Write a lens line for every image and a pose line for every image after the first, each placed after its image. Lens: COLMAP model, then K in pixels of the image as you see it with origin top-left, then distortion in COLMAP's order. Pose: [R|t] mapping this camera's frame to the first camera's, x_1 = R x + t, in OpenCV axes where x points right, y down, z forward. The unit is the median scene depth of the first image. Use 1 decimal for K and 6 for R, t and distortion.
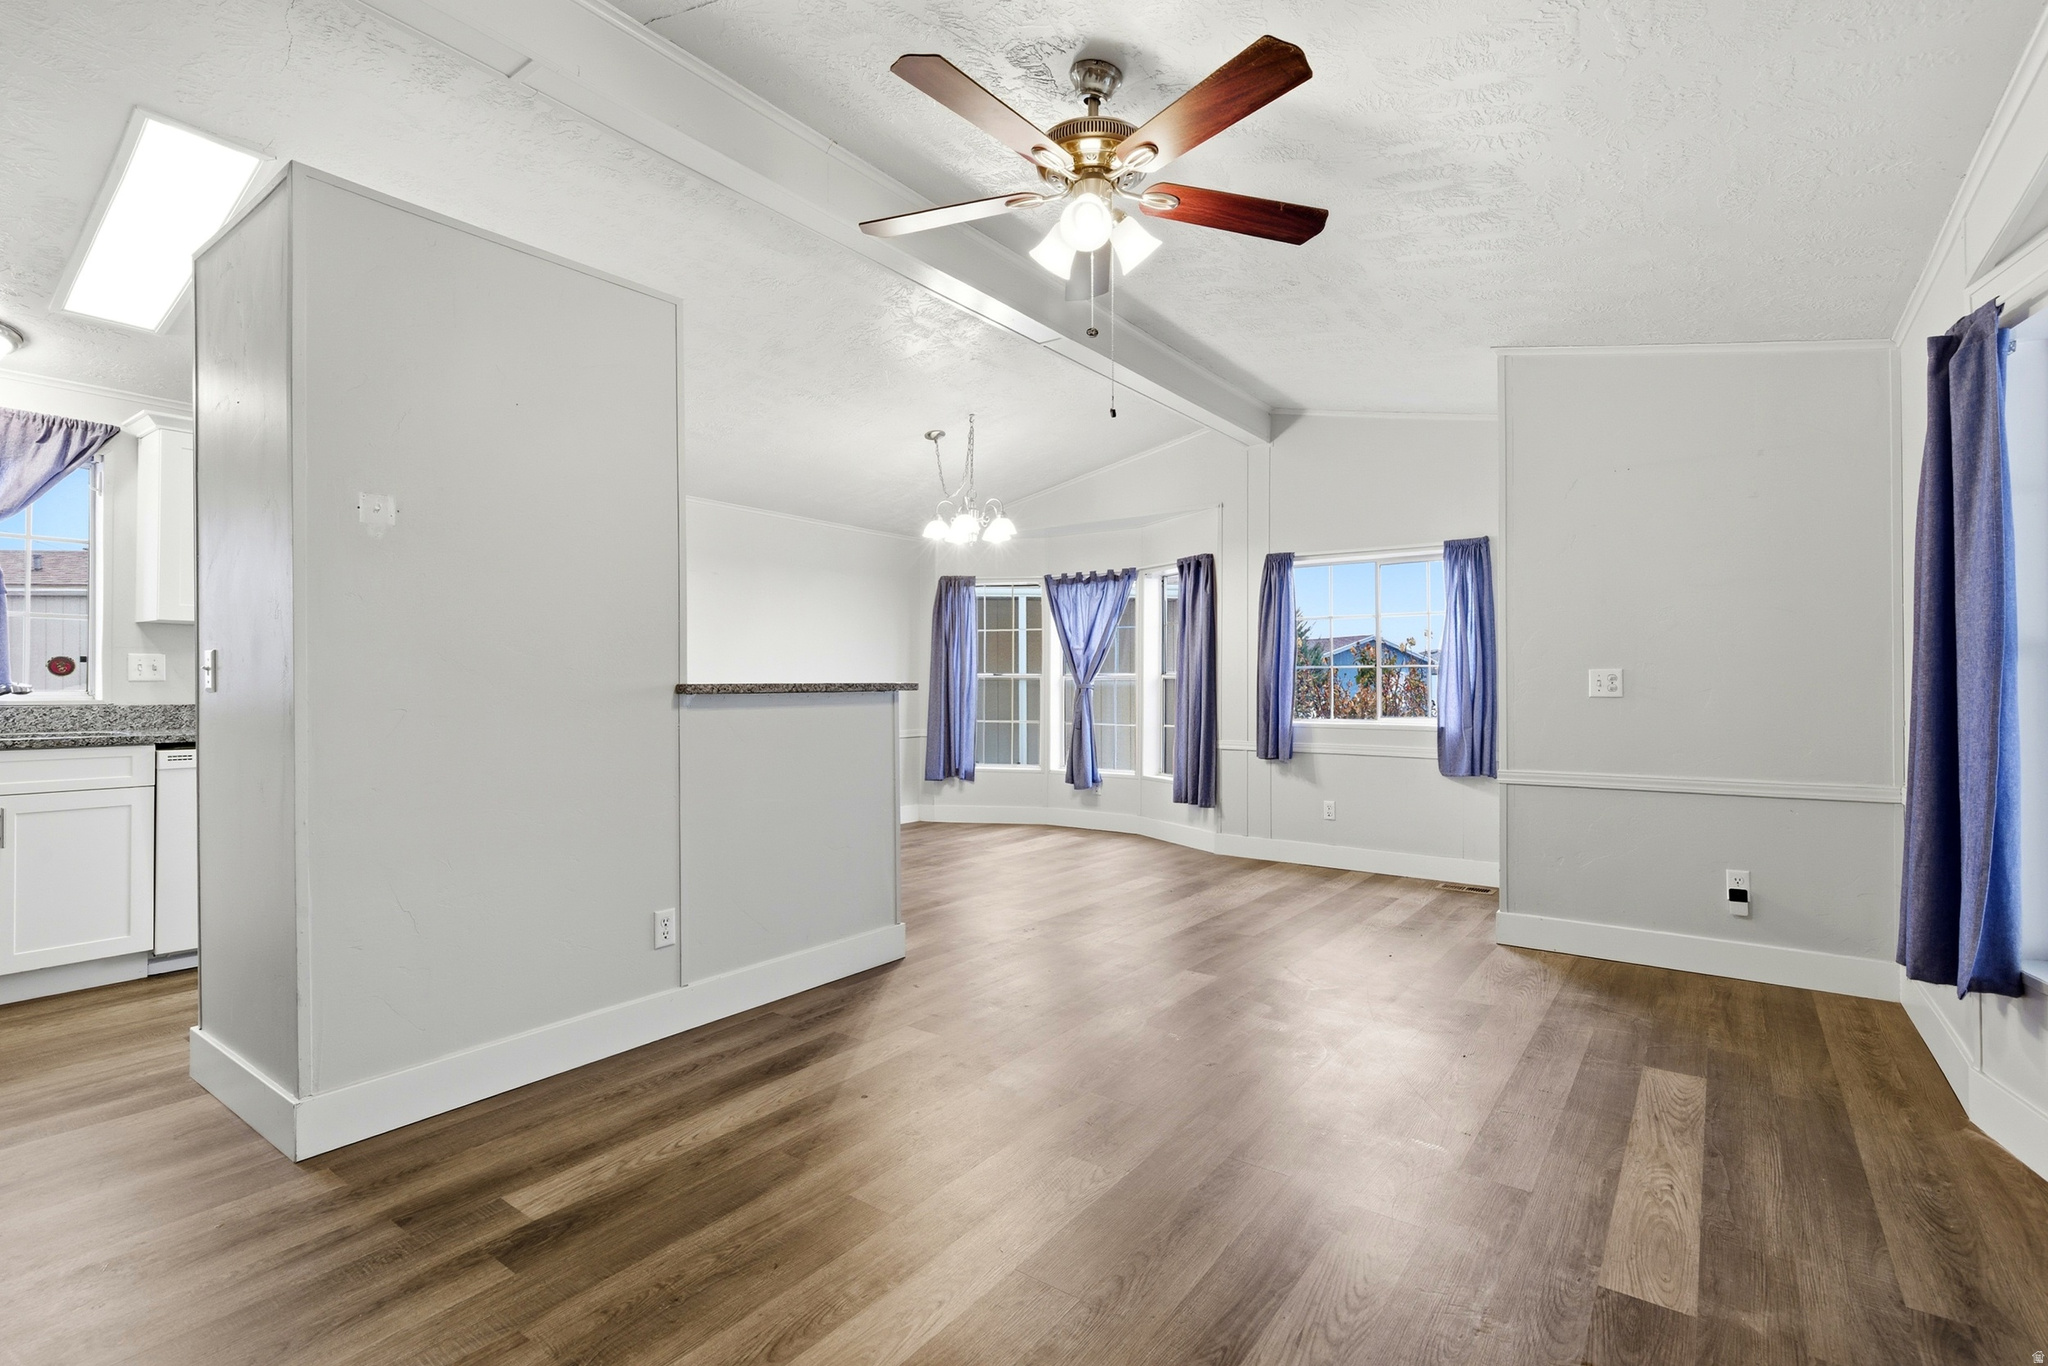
lens RADIAL K [[936.7, 0, 1024.4], [0, 936.7, 682.6], [0, 0, 1]] dist [-0.001727, 0.000605]
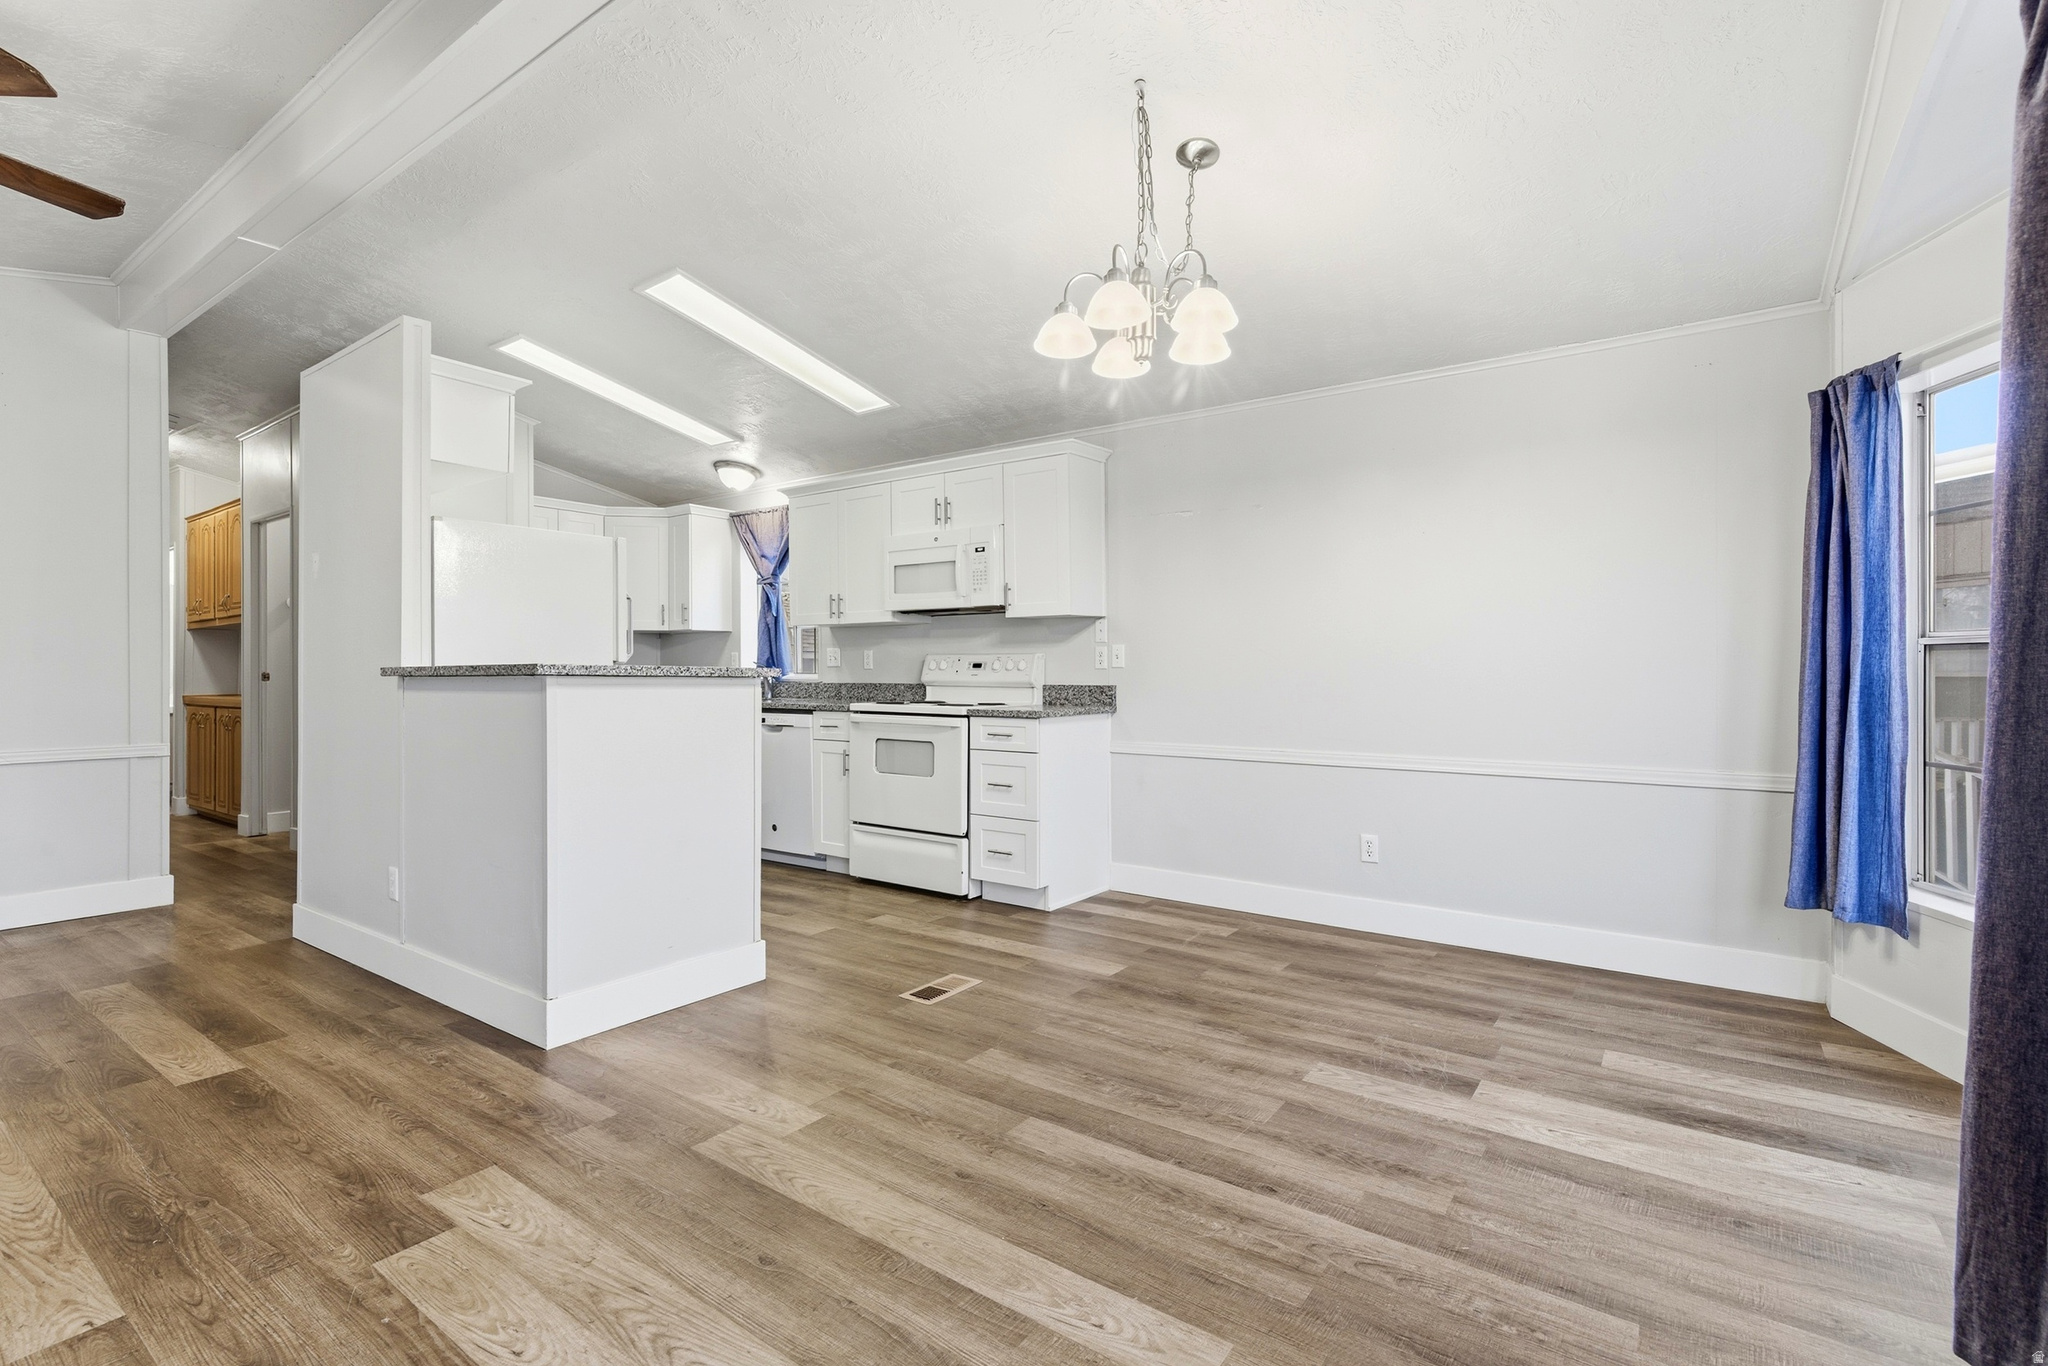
lens RADIAL K [[936.7, 0, 1026.5], [0, 936.7, 675.4], [0, 0, 1]] dist [-0.001727, 0.000605]
pose [[0.011451, 0.004935, -0.999922, 0.429788], [0.002141, 0.999985, 0.004959, 0.004852], [0.999932, -0.002197, 0.011440, 0.976572]]
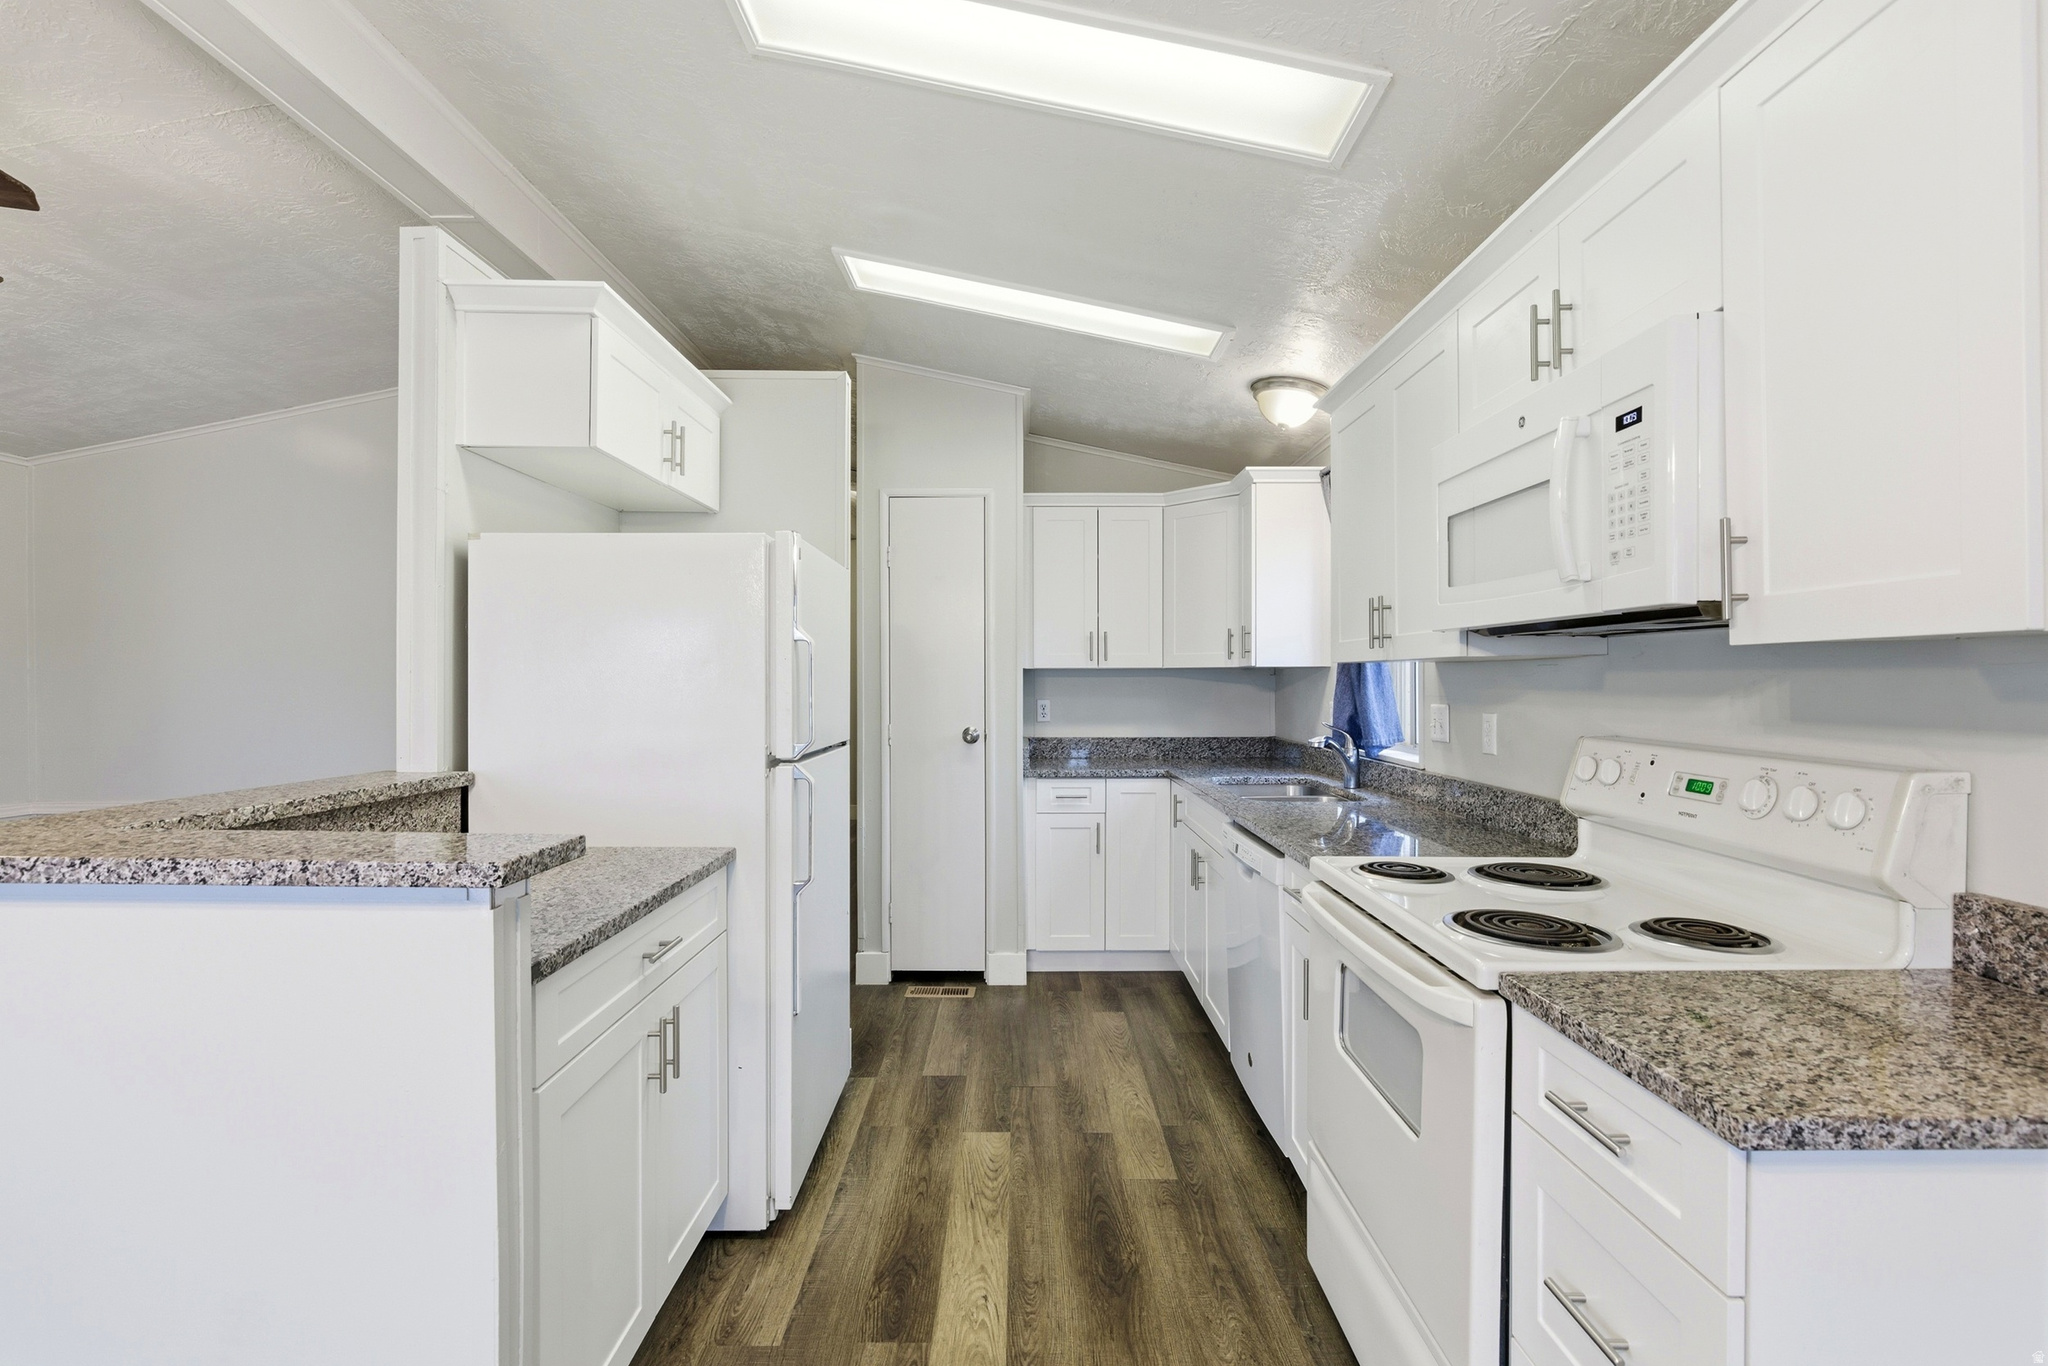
lens RADIAL K [[936.7, 0, 1039.2], [0, 936.7, 685.3], [0, 0, 1]] dist [-0.001727, 0.000605]
pose [[-0.795271, -0.001010, -0.606253, -0.177328], [-0.005633, 0.999968, 0.005722, -0.036172], [0.606228, 0.007966, -0.795251, 1.054637]]
